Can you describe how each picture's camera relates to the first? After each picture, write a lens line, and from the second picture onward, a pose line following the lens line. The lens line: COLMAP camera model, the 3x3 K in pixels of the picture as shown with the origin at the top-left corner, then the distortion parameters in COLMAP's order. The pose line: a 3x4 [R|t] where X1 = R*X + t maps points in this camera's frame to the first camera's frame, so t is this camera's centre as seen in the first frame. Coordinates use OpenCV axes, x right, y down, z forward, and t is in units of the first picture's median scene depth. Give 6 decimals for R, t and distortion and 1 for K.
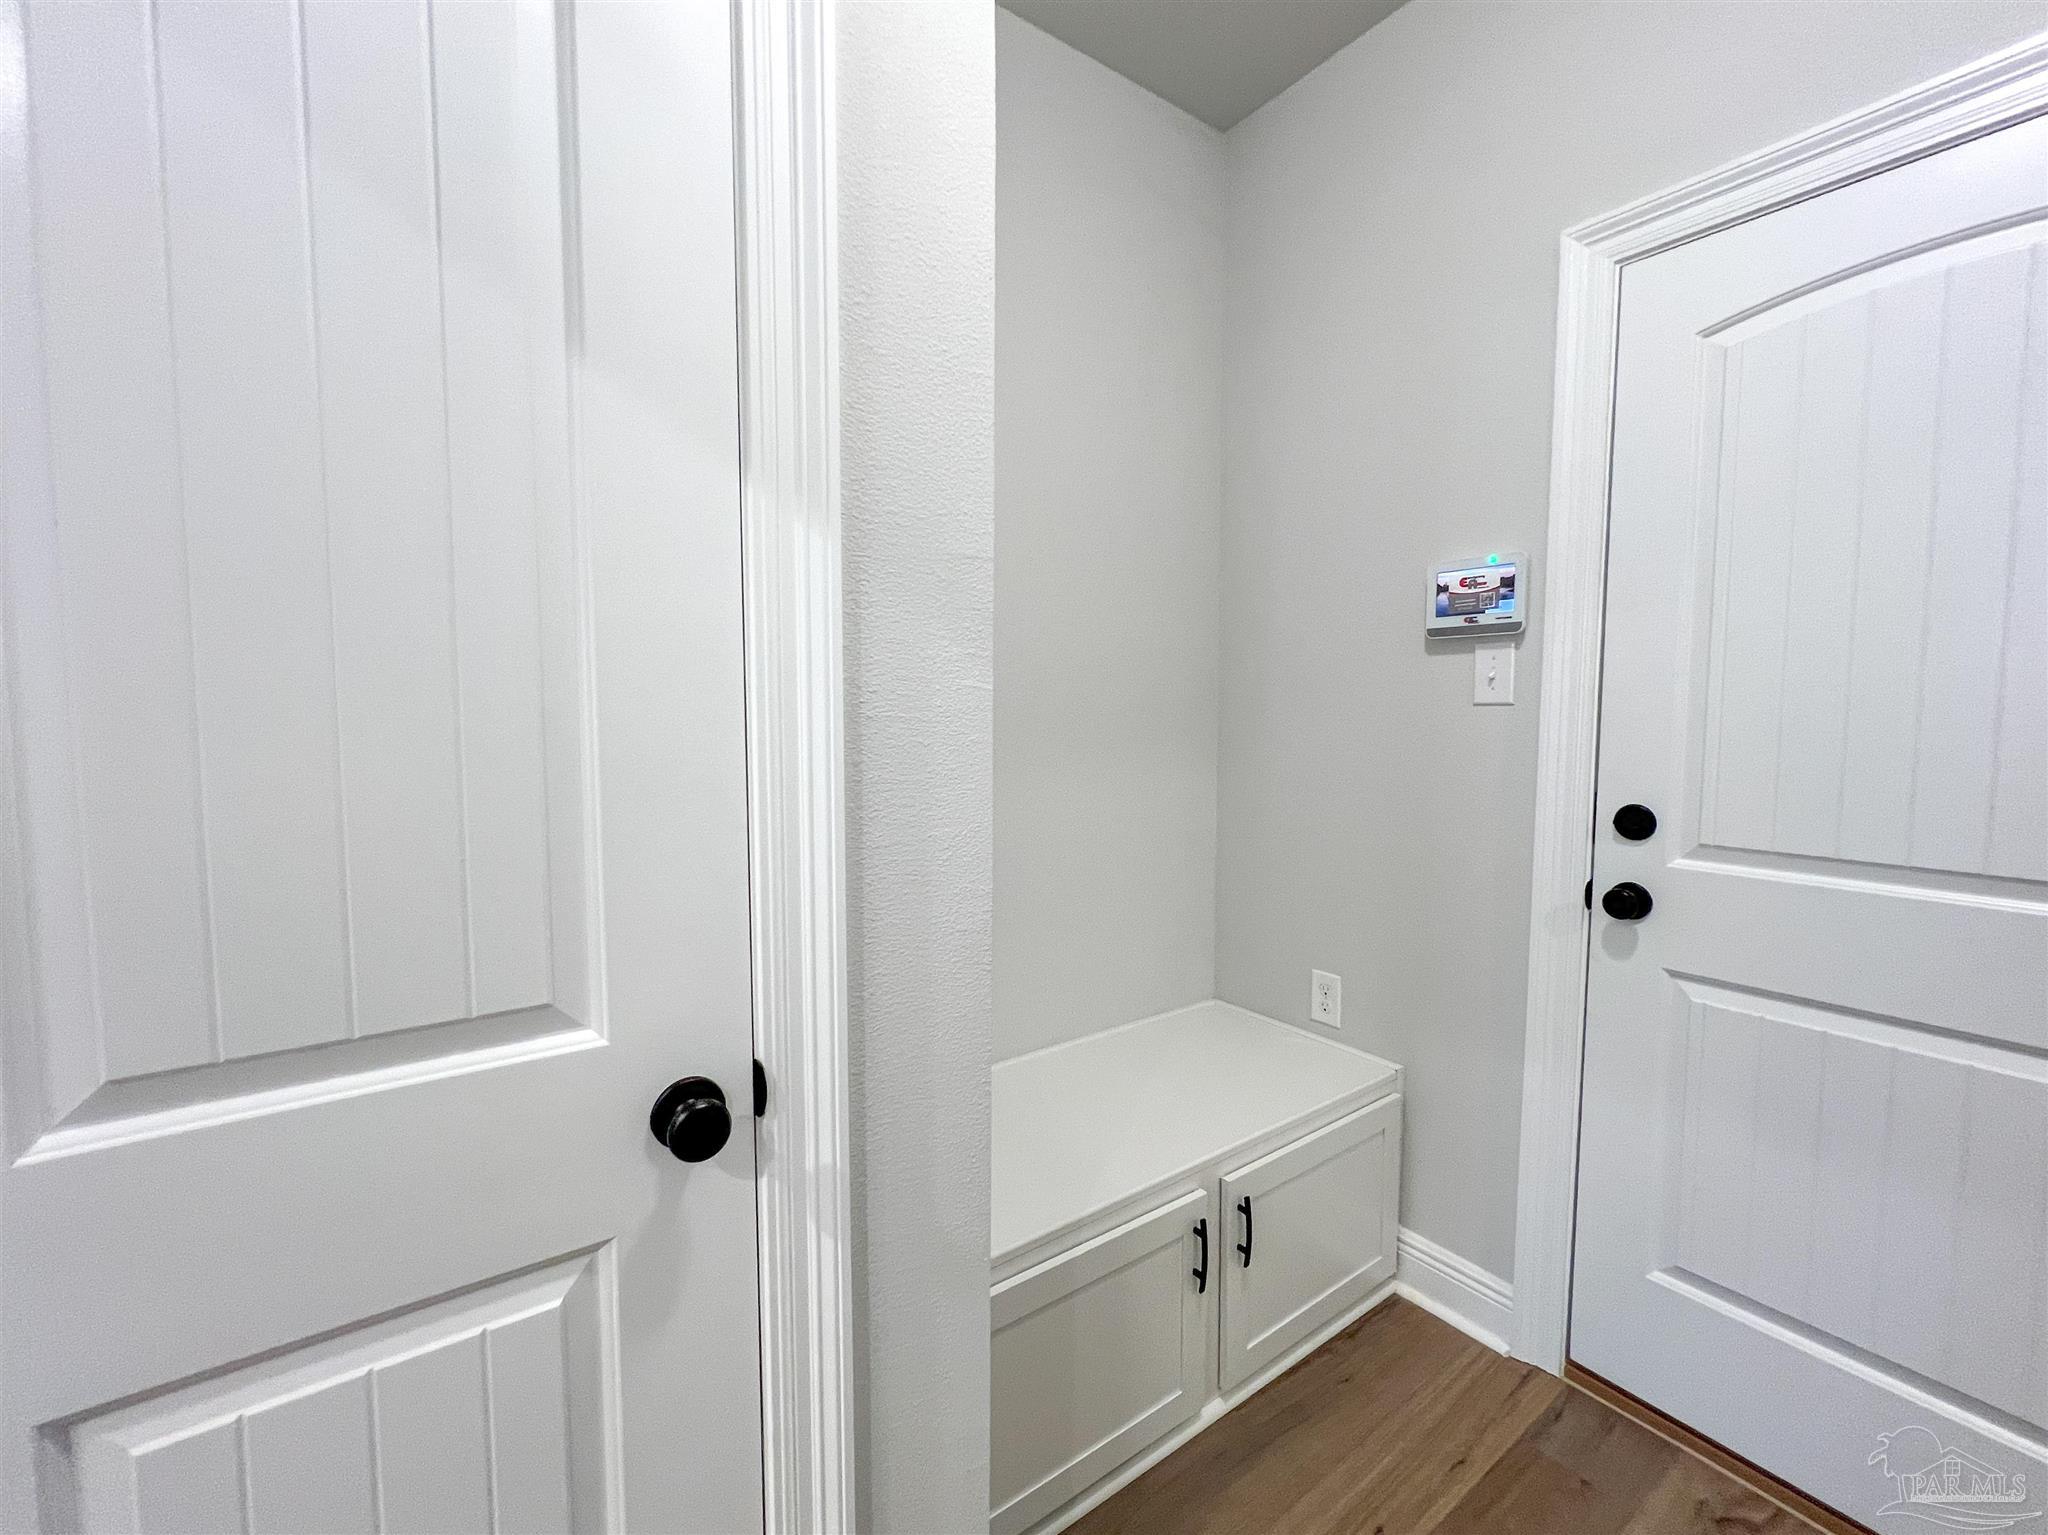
lens RADIAL K [[846.2, 0, 1024.0], [0, 846.2, 767.5], [0, 0, 1]] dist [-0.001471, 0.000099]
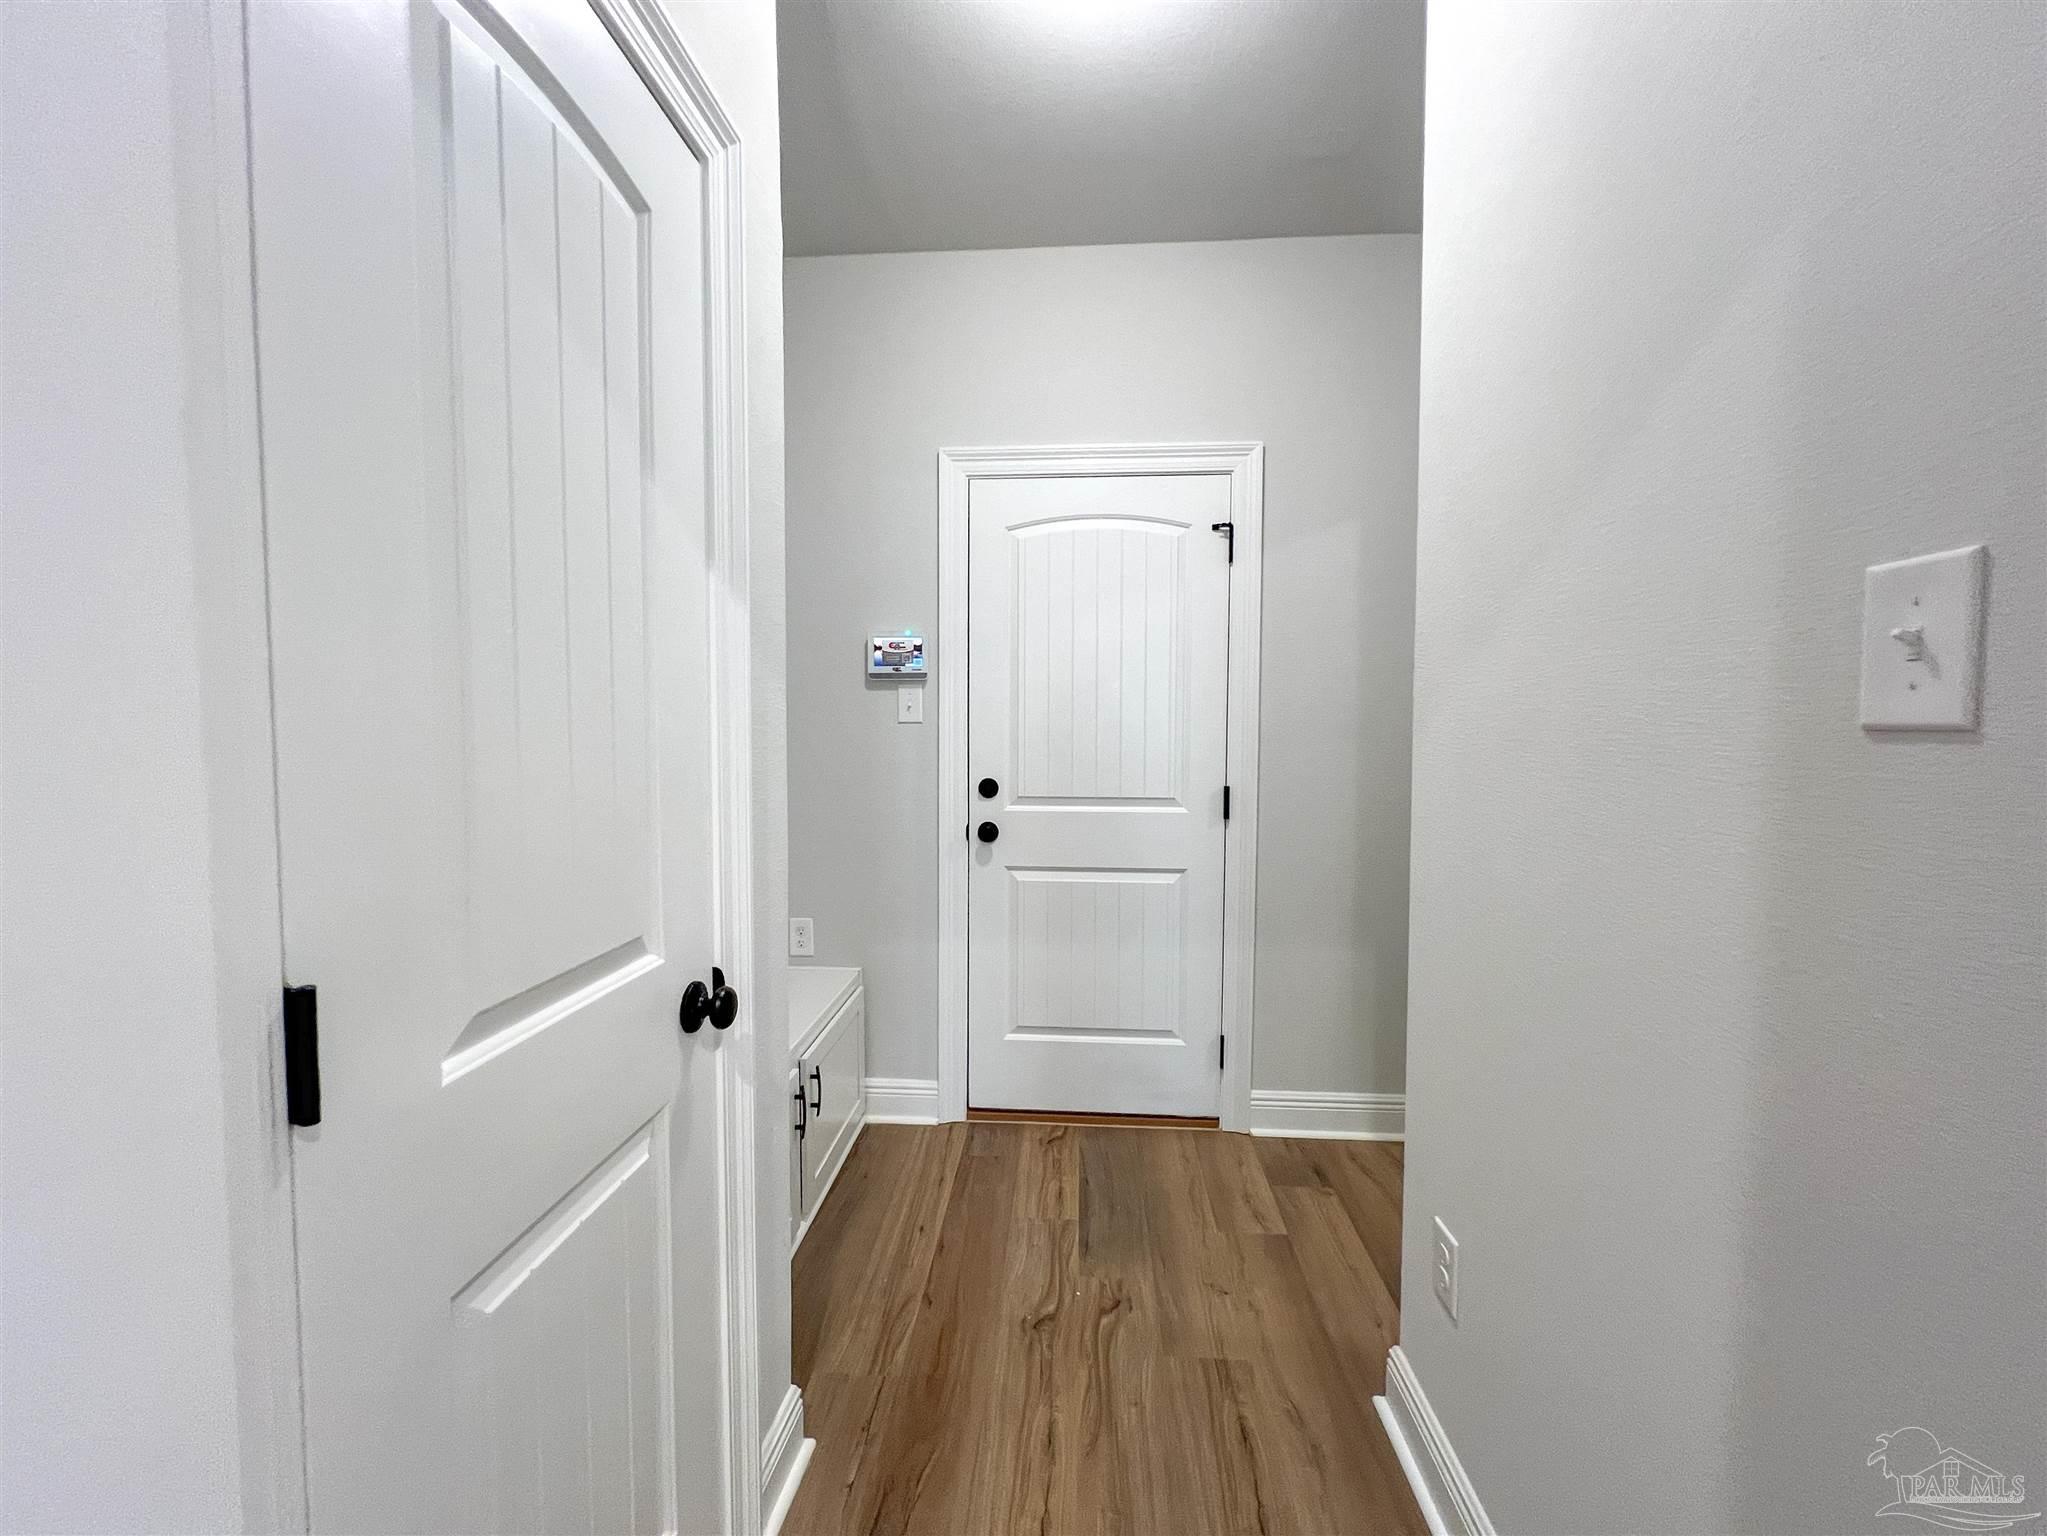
lens RADIAL K [[816.2, 0, 1018.6], [0, 816.2, 764.7], [0, 0, 1]] dist [-0.001440, -0.000053]
pose [[0.638564, -0.036013, 0.768726, -0.549933], [0.053125, 0.998584, 0.002652, 0.013101], [-0.767733, 0.039145, 0.639573, -0.159248]]
